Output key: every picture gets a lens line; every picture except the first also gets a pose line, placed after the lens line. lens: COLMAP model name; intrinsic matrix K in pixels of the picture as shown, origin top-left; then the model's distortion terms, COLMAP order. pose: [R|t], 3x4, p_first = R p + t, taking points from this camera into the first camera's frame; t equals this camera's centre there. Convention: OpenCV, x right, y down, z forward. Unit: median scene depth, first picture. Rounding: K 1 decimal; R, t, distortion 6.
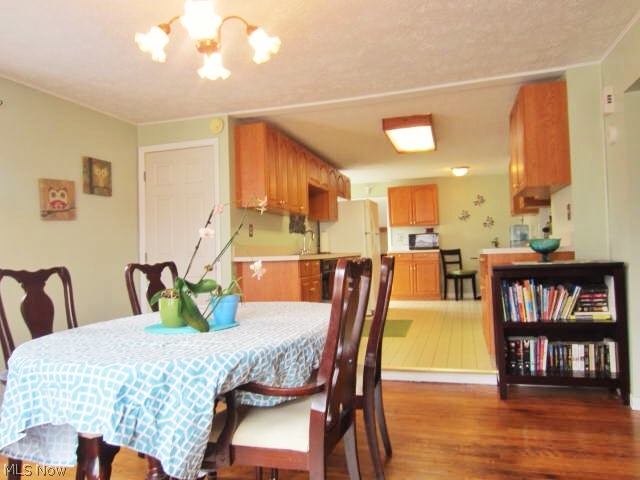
lens RADIAL K [[462.1, 0, 317.4], [0, 462.1, 238.4], [0, 0, 1]] dist [-0.014746, 0.007632]
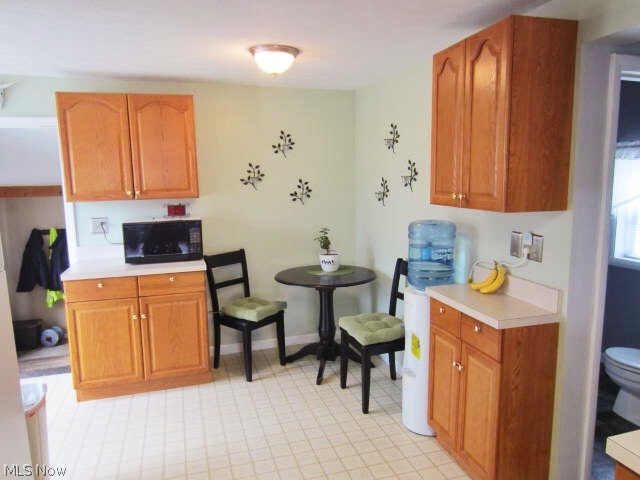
lens RADIAL K [[462.1, 0, 317.4], [0, 462.1, 238.4], [0, 0, 1]] dist [-0.014746, 0.007632]
pose [[0.828201, -0.057474, 0.557477, 0.120917], [-0.029425, 0.988896, 0.145666, -0.058220], [-0.559659, -0.137044, 0.817313, 0.612208]]
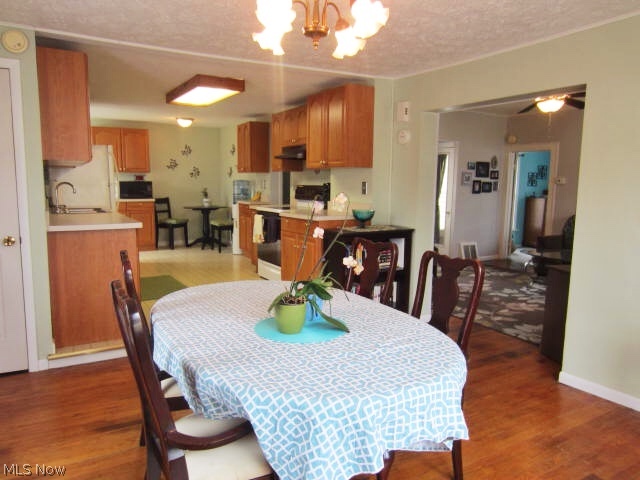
lens RADIAL K [[462.1, 0, 317.4], [0, 462.1, 238.4], [0, 0, 1]] dist [-0.014746, 0.007632]
pose [[0.684409, -0.049950, 0.727386, -0.213315], [-0.053246, 0.991562, 0.118192, -0.026044], [-0.727152, -0.119622, 0.675974, 0.073988]]
